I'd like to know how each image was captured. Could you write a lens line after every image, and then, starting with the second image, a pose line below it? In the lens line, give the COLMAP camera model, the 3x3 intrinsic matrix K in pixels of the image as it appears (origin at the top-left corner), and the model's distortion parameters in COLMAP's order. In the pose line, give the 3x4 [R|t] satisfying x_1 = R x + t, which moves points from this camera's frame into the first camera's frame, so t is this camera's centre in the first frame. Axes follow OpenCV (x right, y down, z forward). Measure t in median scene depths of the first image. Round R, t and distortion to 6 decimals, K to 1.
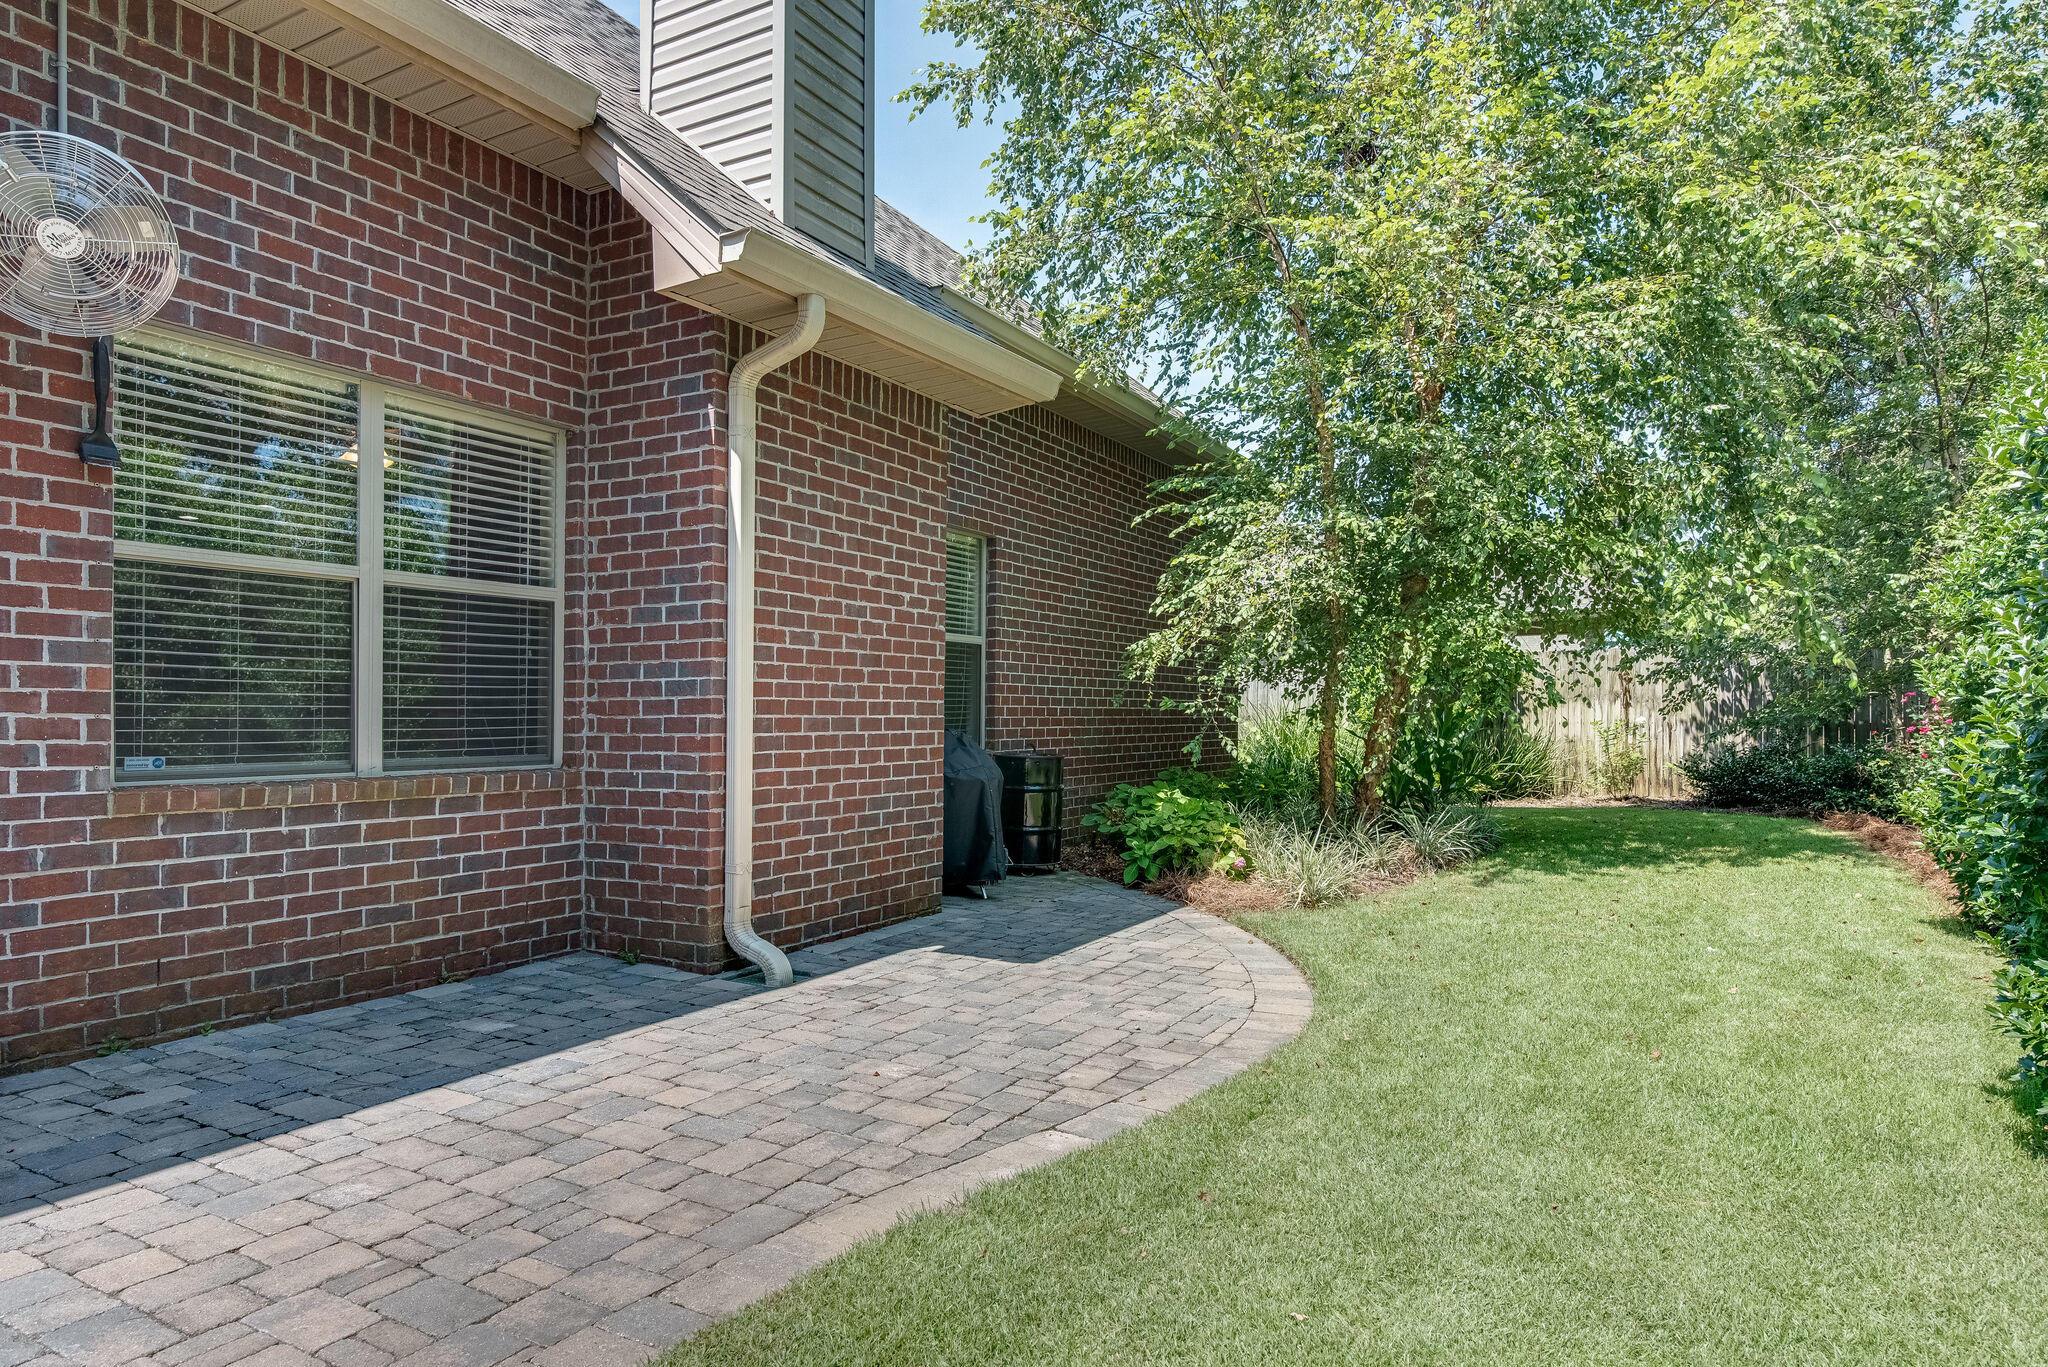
lens RADIAL K [[1187.4, 0, 1020.2], [0, 1187.4, 755.7], [0, 0, 1]] dist [0.004706, 0.000428]
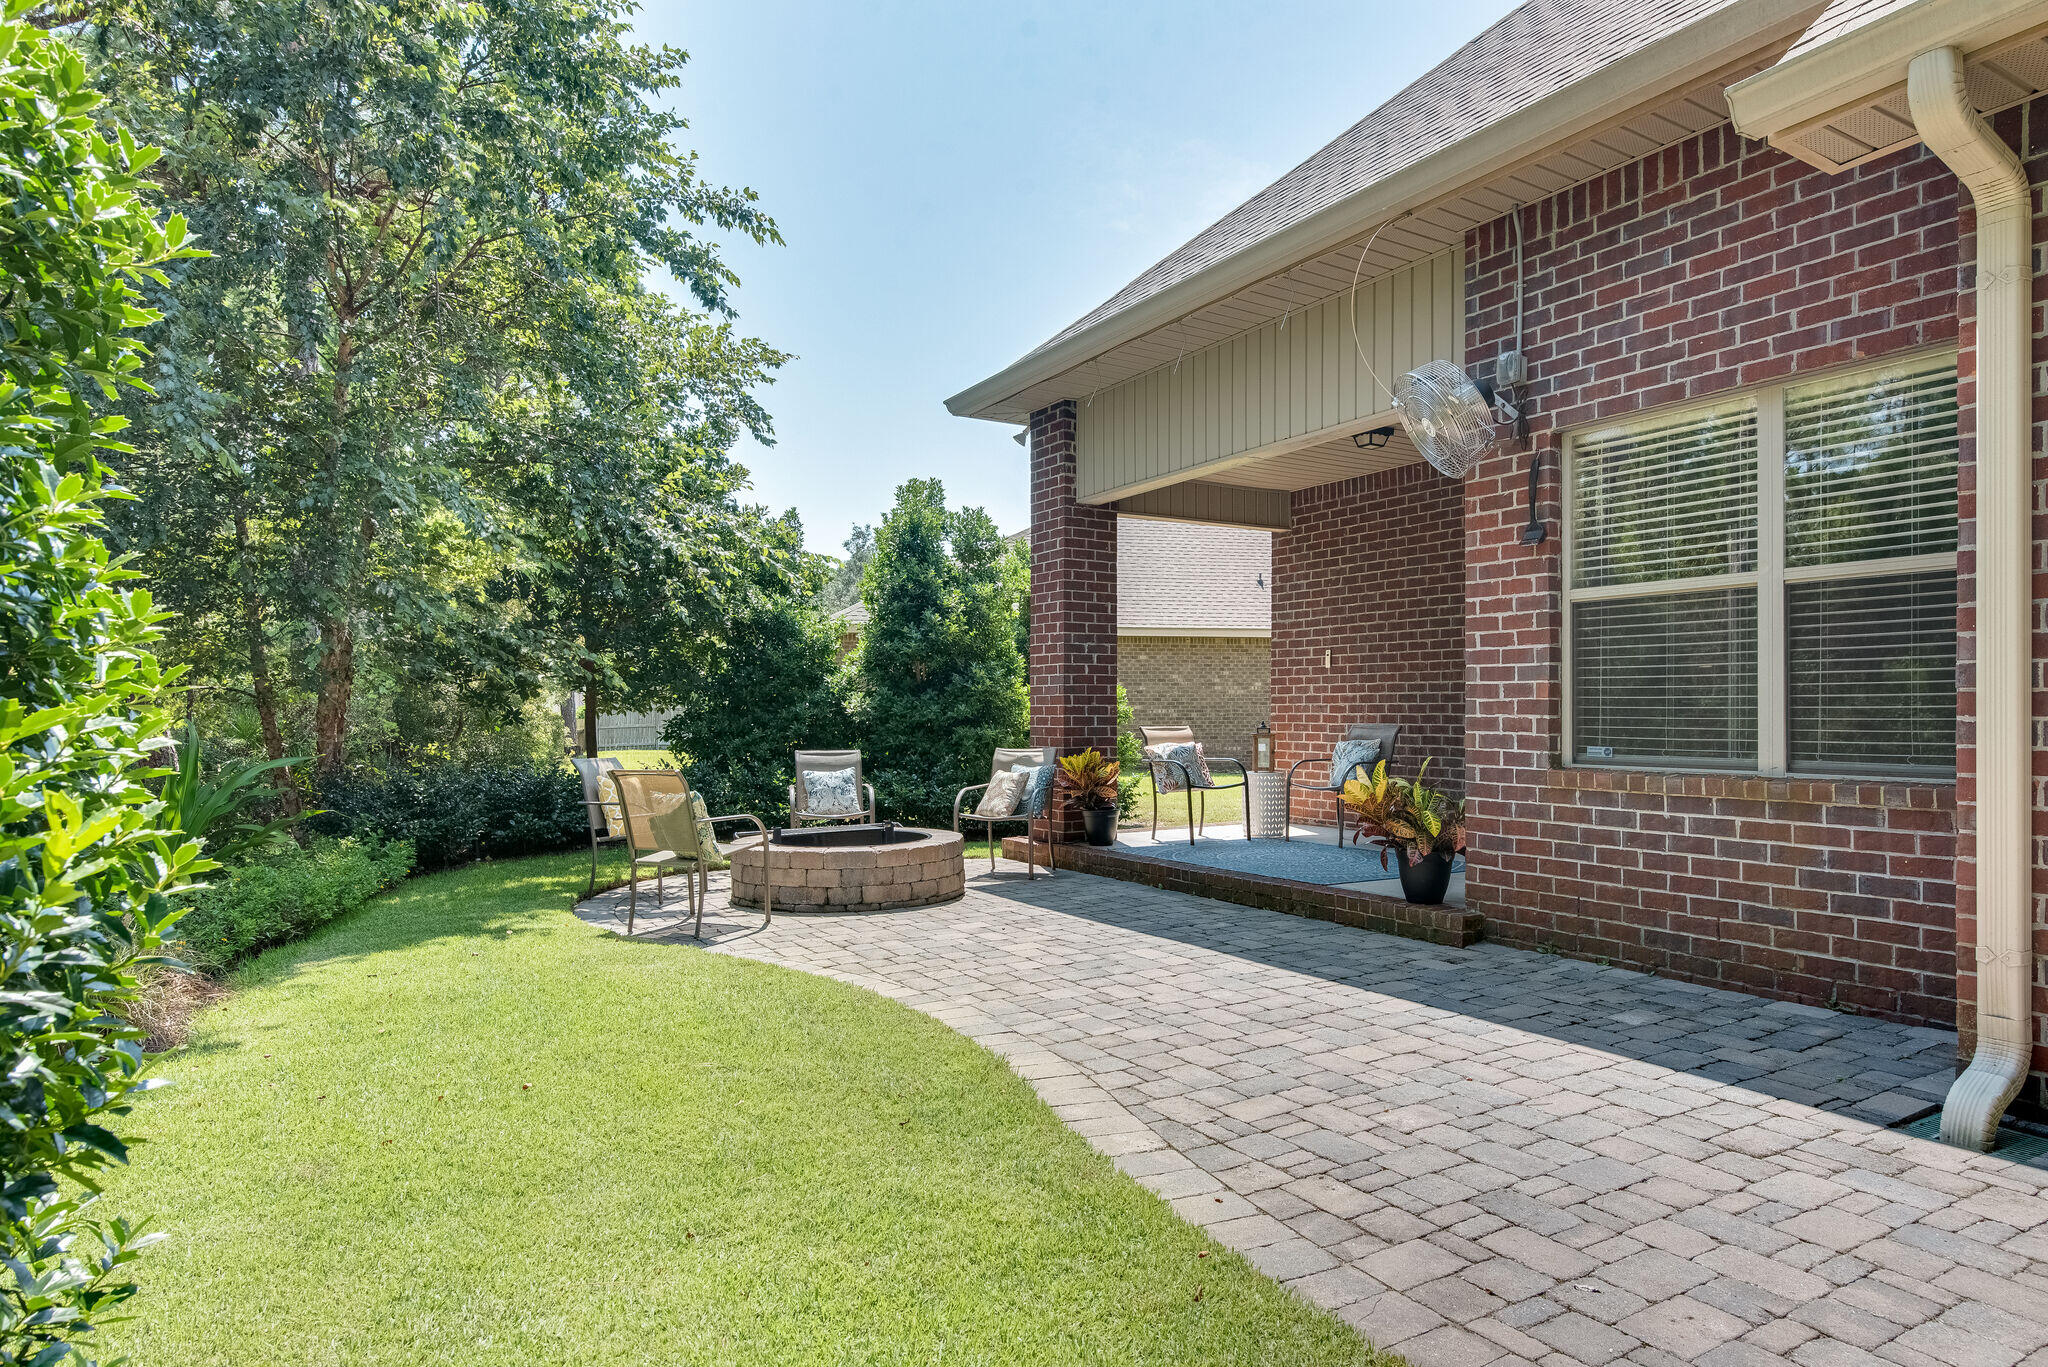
lens RADIAL K [[1168.4, 0, 1032.3], [0, 1168.4, 721.1], [0, 0, 1]] dist [0.012497, 0.000218]
pose [[-0.472677, 0.006592, -0.881211, 0.752642], [-0.027788, 0.999363, 0.022381, -0.041115], [0.880797, 0.035066, -0.472193, 1.102518]]
